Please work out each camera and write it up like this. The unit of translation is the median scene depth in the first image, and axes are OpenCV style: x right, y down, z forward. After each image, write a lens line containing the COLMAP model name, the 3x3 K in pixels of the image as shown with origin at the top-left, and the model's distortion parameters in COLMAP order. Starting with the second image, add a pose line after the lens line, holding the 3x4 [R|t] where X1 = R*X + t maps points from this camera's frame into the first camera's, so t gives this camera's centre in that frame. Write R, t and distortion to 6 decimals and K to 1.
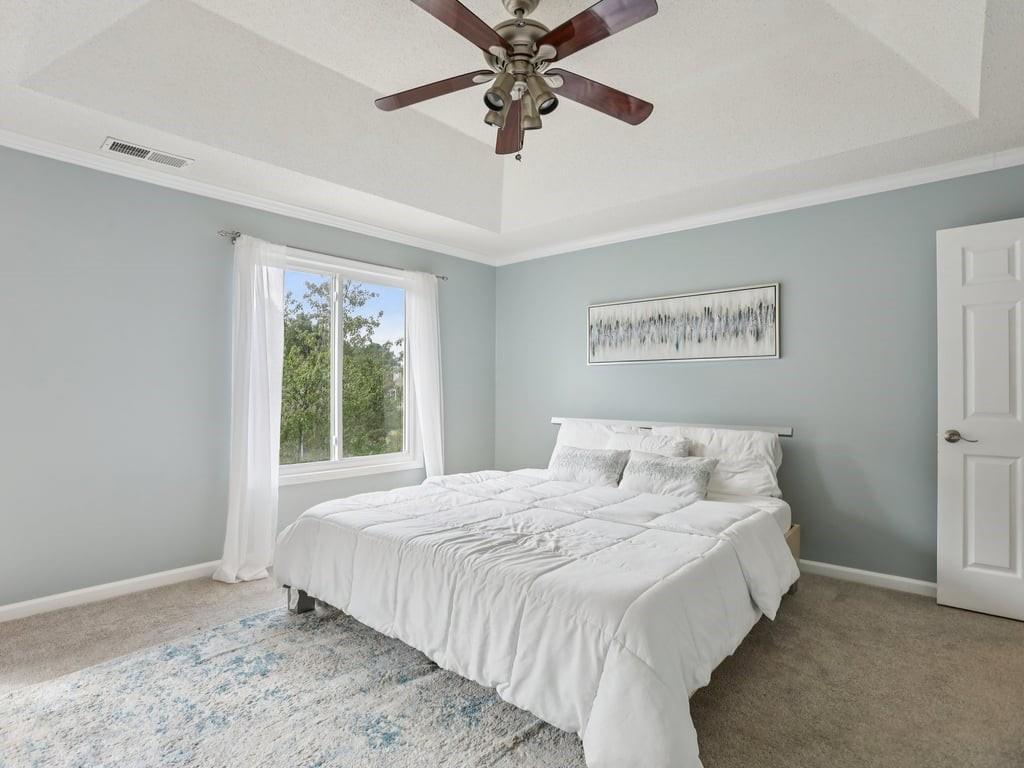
lens RADIAL K [[531.1, 0, 507.3], [0, 531.1, 387.1], [0, 0, 1]] dist [-0.058461, 0.018493]
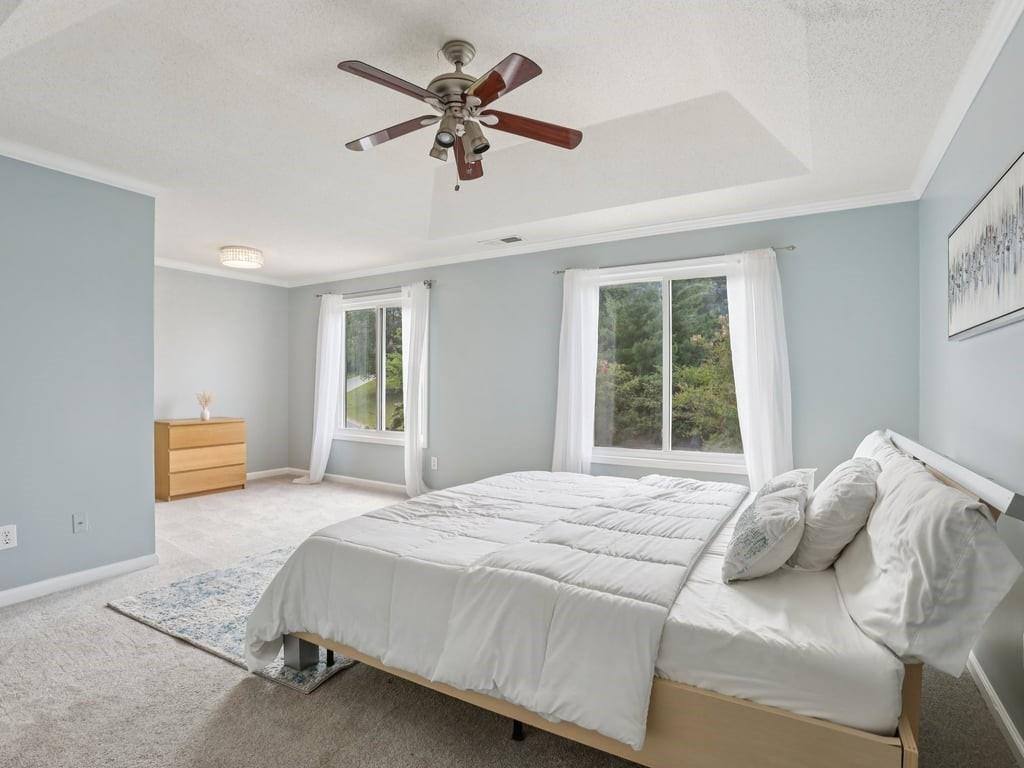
lens RADIAL K [[531.1, 0, 507.3], [0, 531.1, 387.1], [0, 0, 1]] dist [-0.058461, 0.018493]
pose [[0.169981, -0.000374, -0.985447, 0.931841], [-0.000006, 1.000000, -0.000380, 0.009675], [0.985447, 0.000071, 0.169980, 0.705196]]
